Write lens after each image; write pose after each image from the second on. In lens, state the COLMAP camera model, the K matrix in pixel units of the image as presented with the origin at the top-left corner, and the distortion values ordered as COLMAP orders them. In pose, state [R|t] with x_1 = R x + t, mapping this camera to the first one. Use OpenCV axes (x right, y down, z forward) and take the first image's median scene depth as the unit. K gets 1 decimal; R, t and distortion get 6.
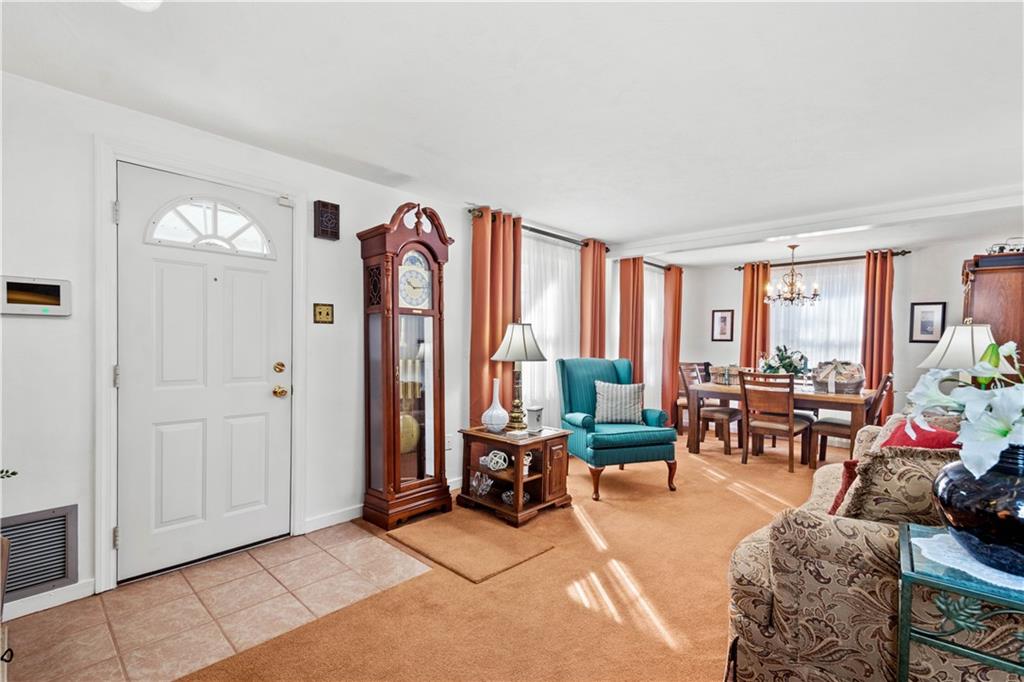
lens RADIAL K [[457.8, 0, 505.0], [0, 457.8, 347.2], [0, 0, 1]] dist [0.002624, 0.000143]
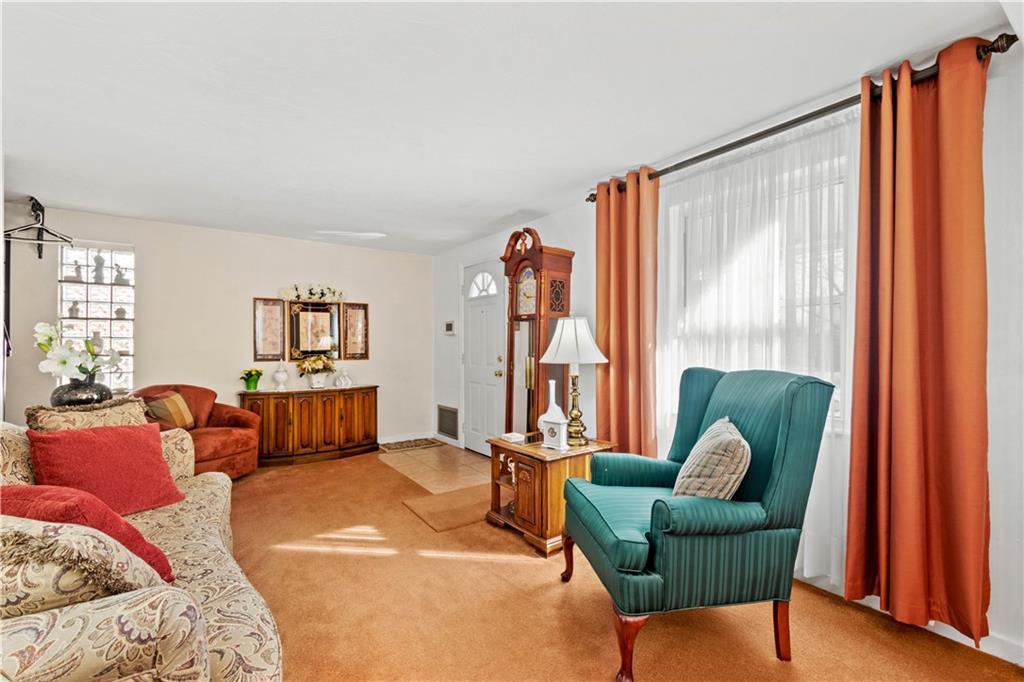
lens RADIAL K [[457.8, 0, 505.0], [0, 457.8, 347.2], [0, 0, 1]] dist [0.002624, 0.000143]
pose [[-0.211257, -0.007189, -0.977404, 0.633618], [-0.014227, 0.999890, -0.004280, 0.003833], [0.977327, 0.013001, -0.211336, 0.770326]]
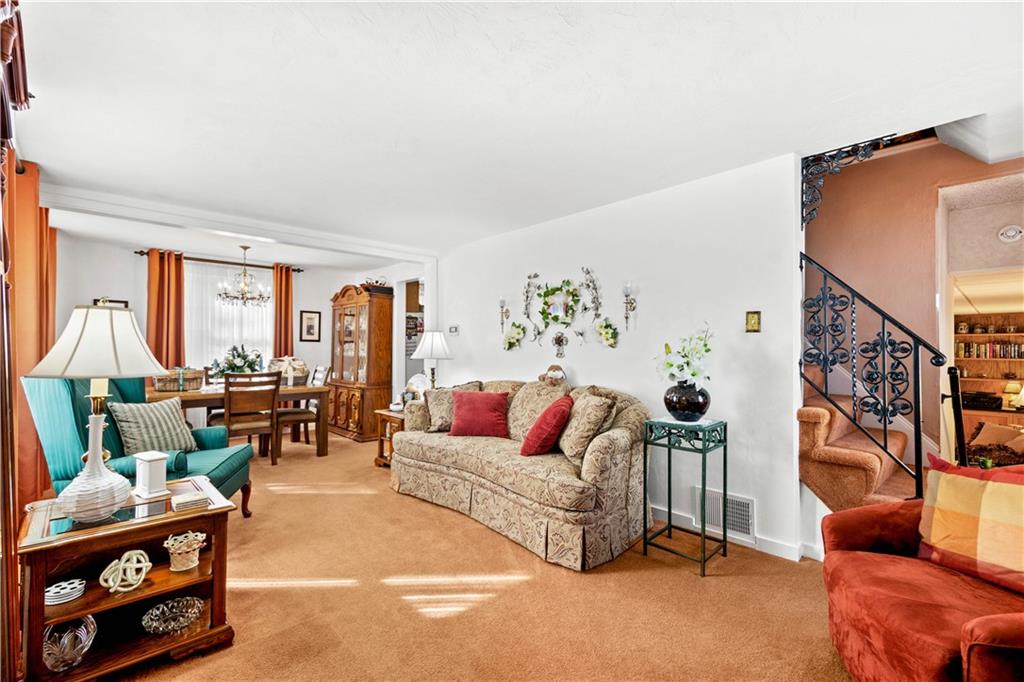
lens RADIAL K [[446.1, 0, 512.0], [0, 446.1, 341.0], [0, 0, 1]] dist [-0.000017, -0.000031]
pose [[0.063956, -0.001185, 0.997952, -0.344276], [0.007002, 0.999975, 0.000739, -0.008759], [-0.997928, 0.006940, 0.063963, 0.365031]]
